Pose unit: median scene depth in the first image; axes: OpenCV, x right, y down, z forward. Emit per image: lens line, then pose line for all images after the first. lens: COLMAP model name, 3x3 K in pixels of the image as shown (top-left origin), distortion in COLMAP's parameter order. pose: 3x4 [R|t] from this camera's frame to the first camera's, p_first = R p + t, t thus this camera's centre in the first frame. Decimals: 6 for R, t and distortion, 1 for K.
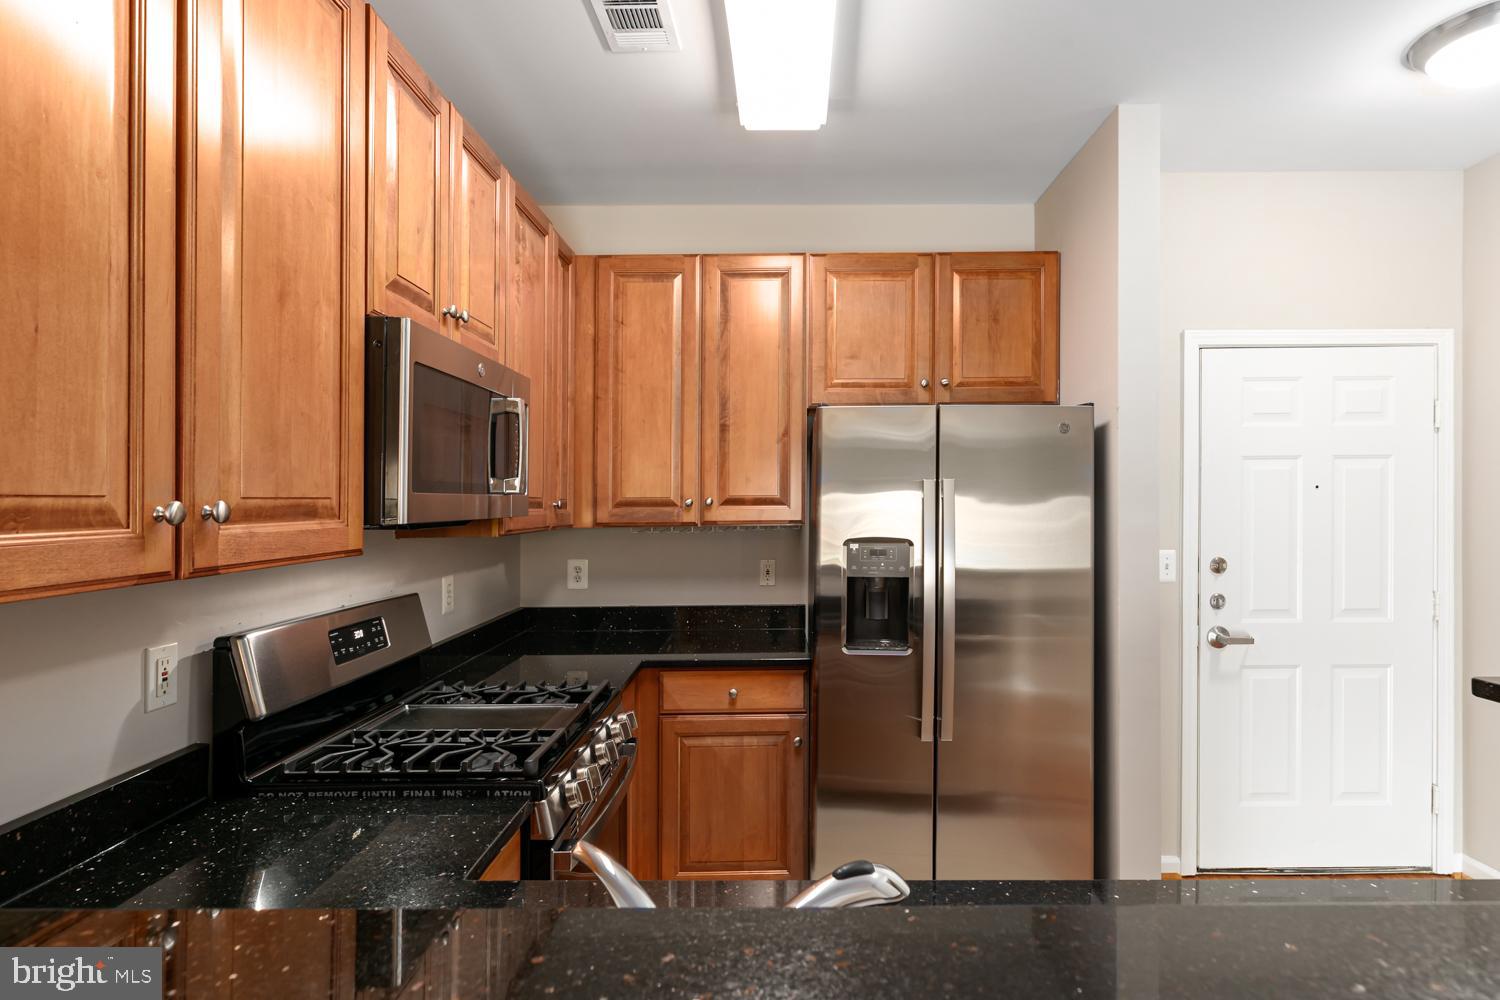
lens RADIAL K [[785.1, 0, 745.4], [0, 785.1, 488.2], [0, 0, 1]] dist [0.001809, 0.000393]
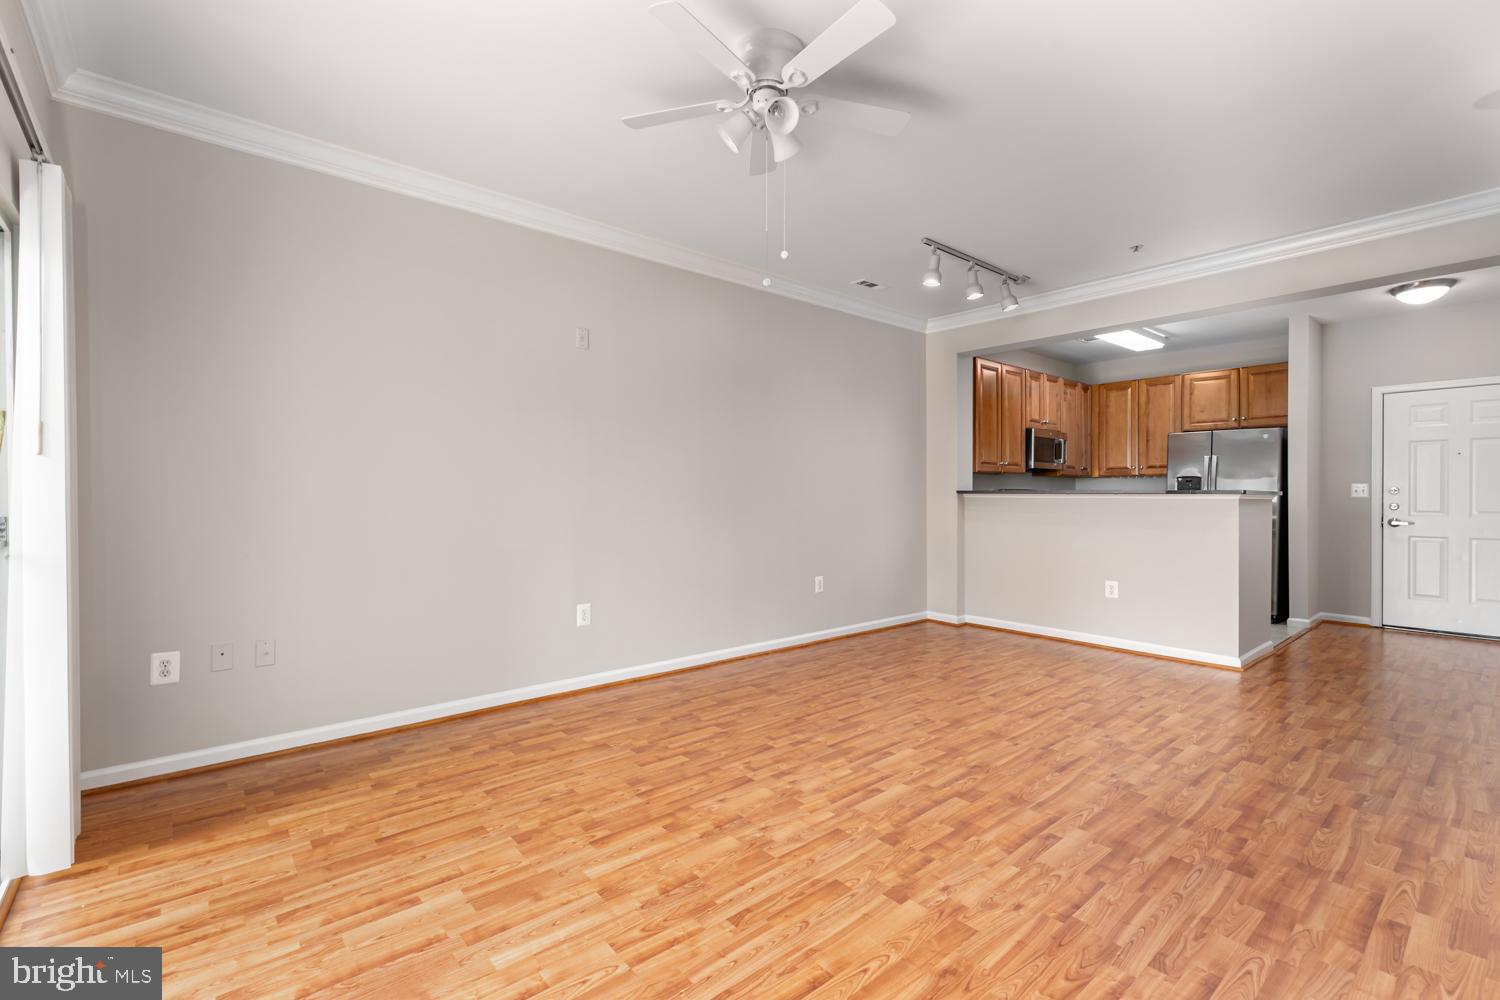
lens RADIAL K [[661.7, 0, 758.5], [0, 661.7, 494.9], [0, 0, 1]] dist [0.006460, -0.002679]
pose [[0.689470, 0.007665, -0.724274, 0.732570], [0.008260, 0.999796, 0.018444, 0.061734], [0.724267, -0.018699, 0.689266, -1.643100]]
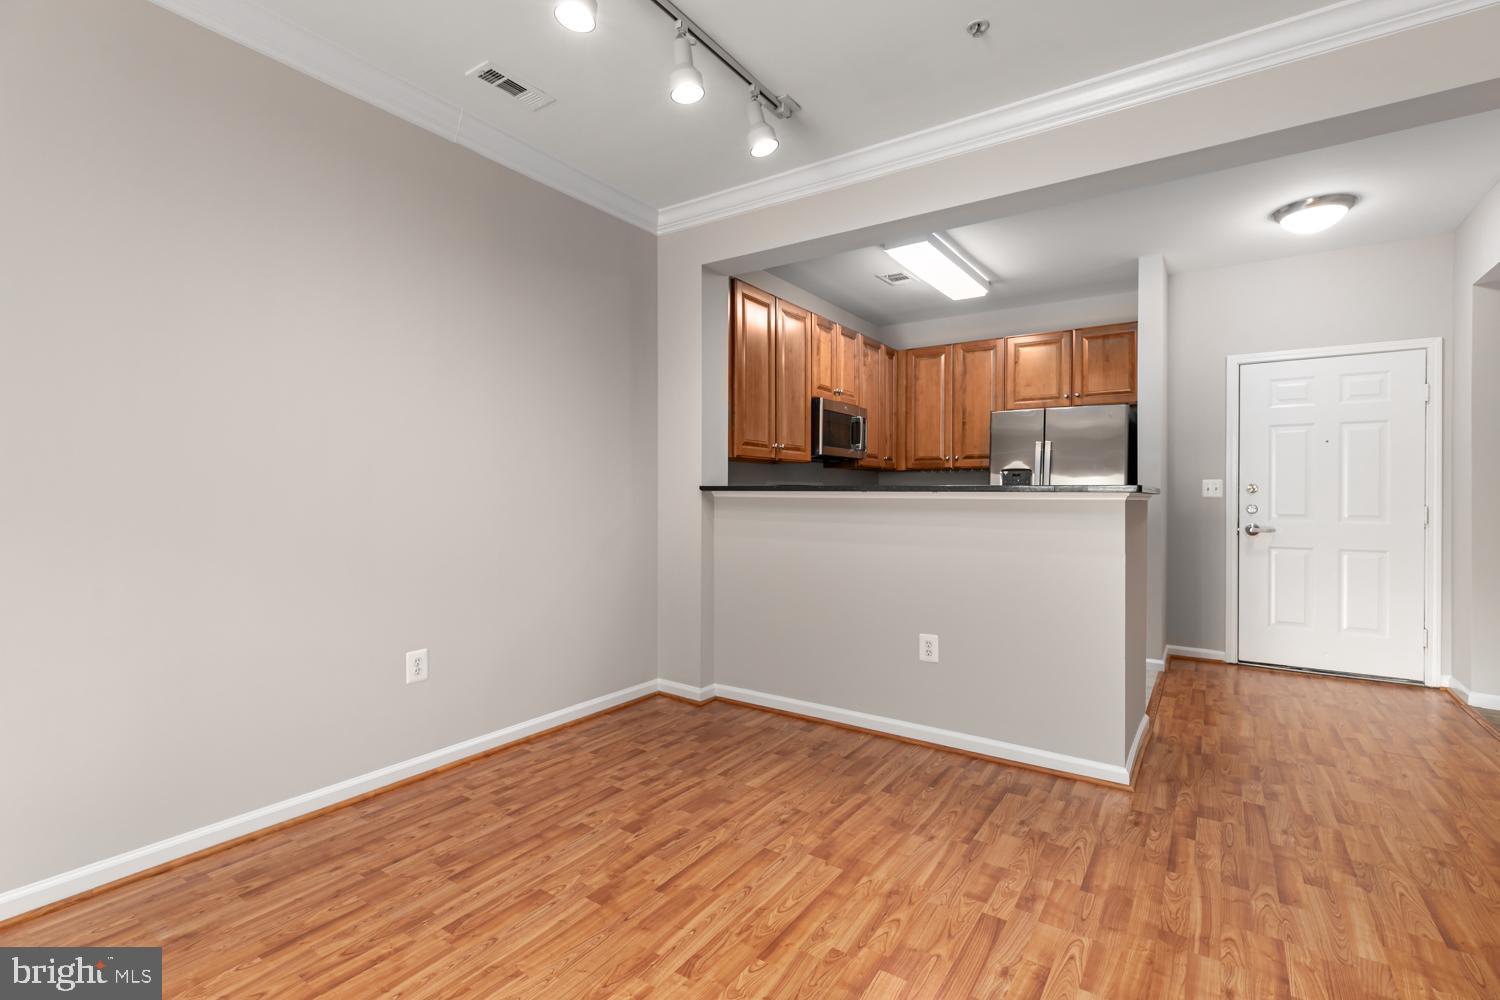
lens RADIAL K [[661.7, 0, 750.4], [0, 661.7, 494.1], [0, 0, 1]] dist [0.006460, -0.002679]
pose [[0.847381, 0.009956, -0.530892, 0.445949], [0.001461, 0.999777, 0.021081, 0.079308], [0.530983, -0.018639, 0.847177, -0.861307]]
